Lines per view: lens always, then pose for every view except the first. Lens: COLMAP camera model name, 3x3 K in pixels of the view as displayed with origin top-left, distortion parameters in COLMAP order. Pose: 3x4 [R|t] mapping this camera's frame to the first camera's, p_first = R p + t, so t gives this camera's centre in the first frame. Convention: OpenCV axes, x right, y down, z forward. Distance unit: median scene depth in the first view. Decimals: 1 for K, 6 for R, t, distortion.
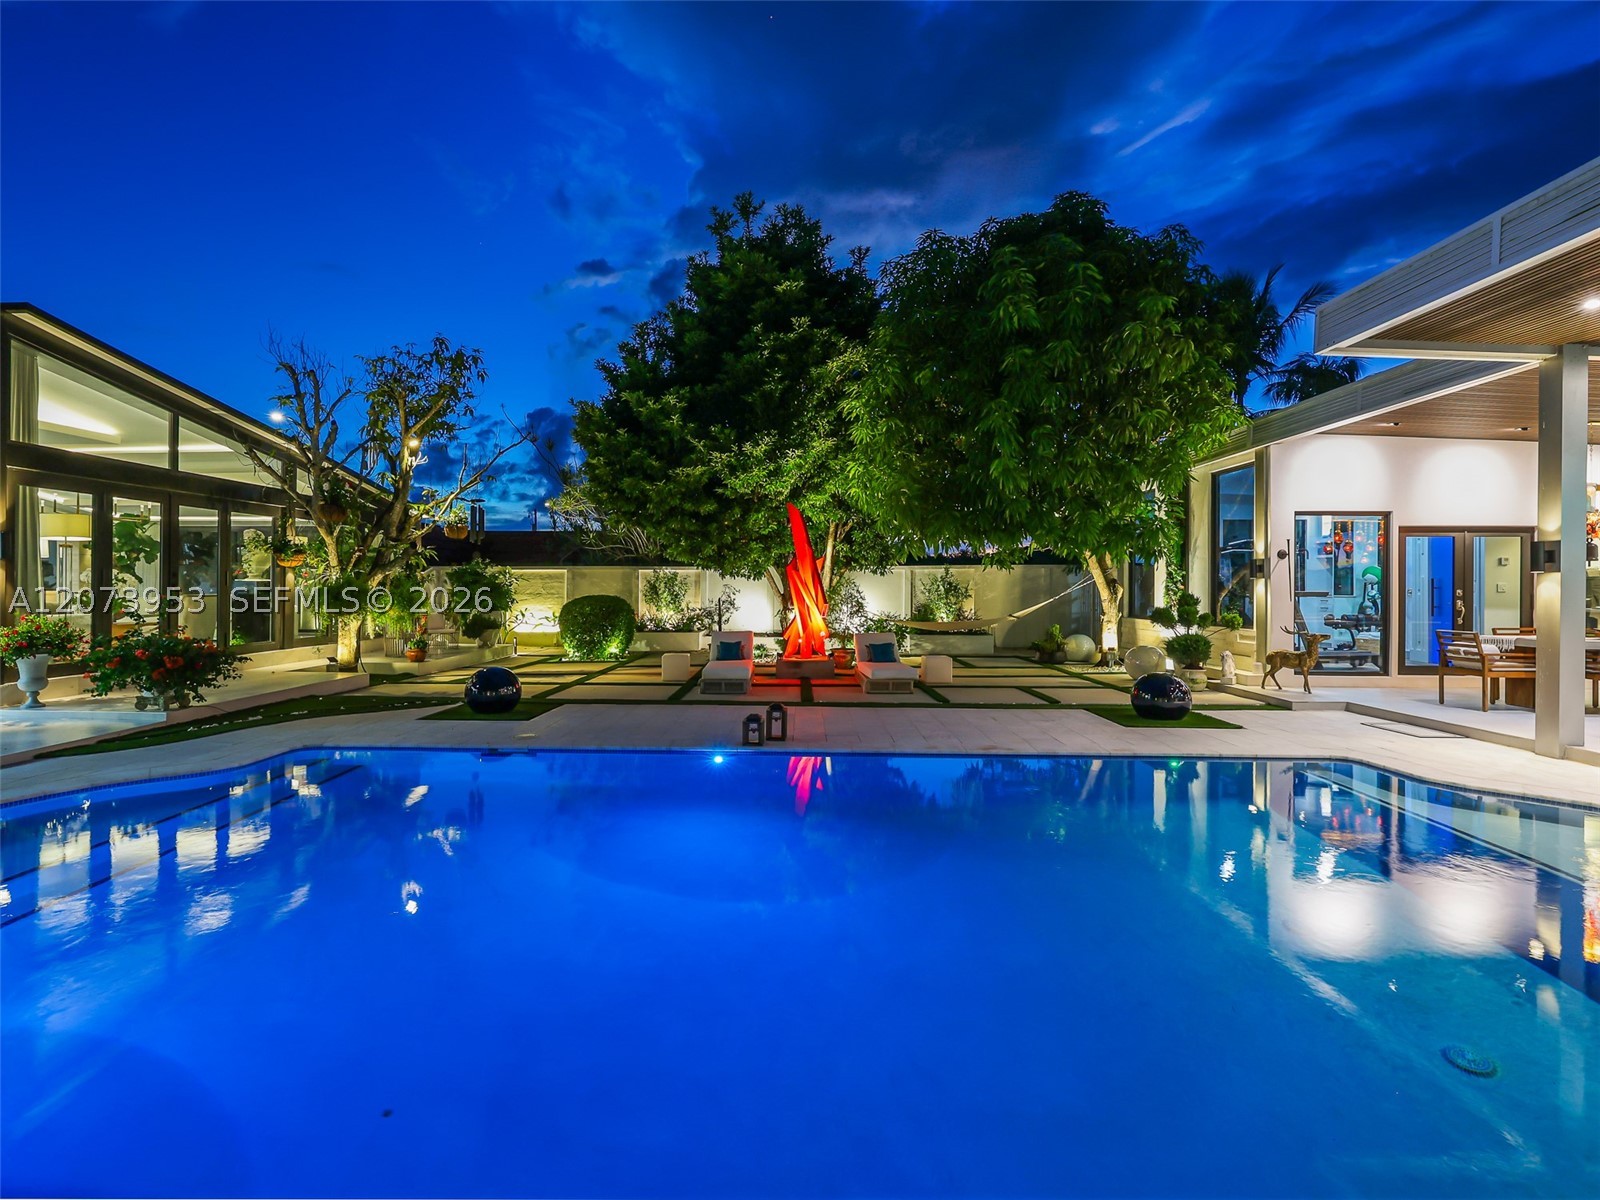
lens RADIAL K [[672.4, 0, 769.3], [0, 672.4, 593.3], [0, 0, 1]] dist [0.033712, 0.000047]
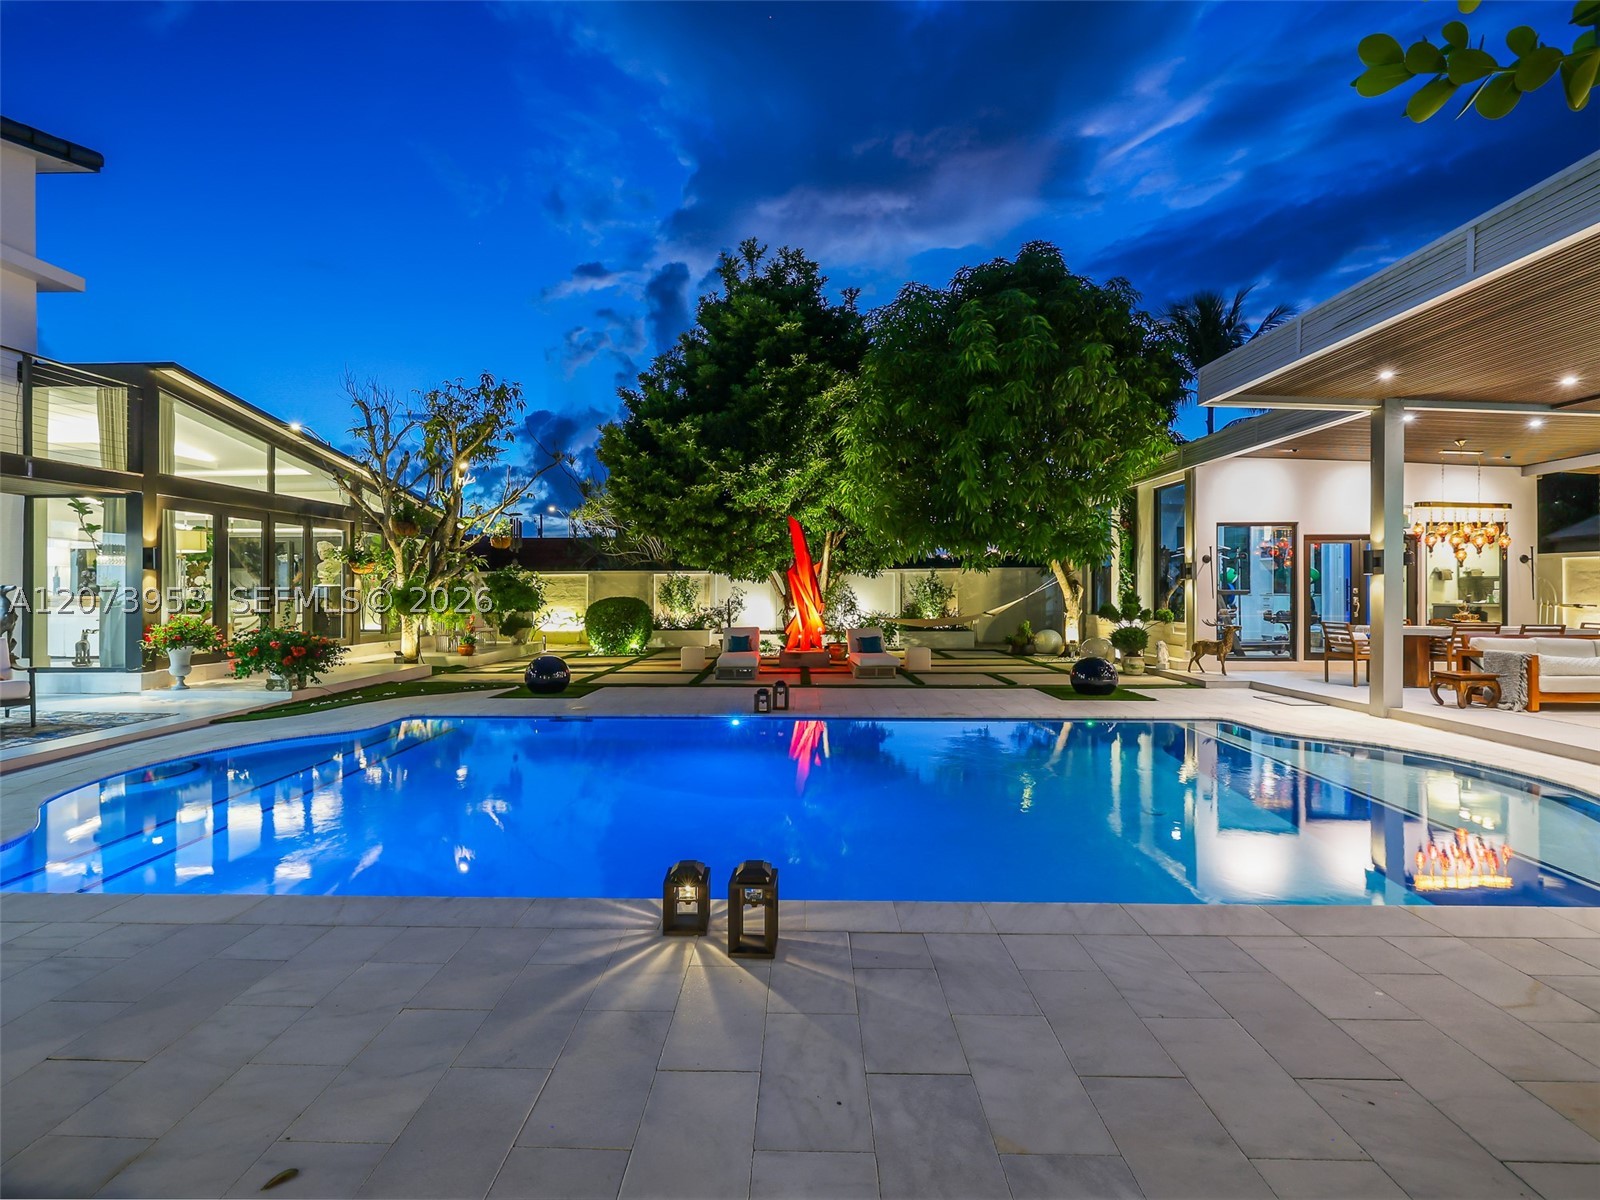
lens RADIAL K [[722.2, 0, 795.5], [0, 722.2, 595.5], [0, 0, 1]] dist [-0.000248, -0.000025]
pose [[0.999052, -0.005998, 0.043117, -0.014426], [0.006066, 0.999981, -0.001446, 0.003867], [-0.043107, 0.001707, 0.999069, -0.219863]]
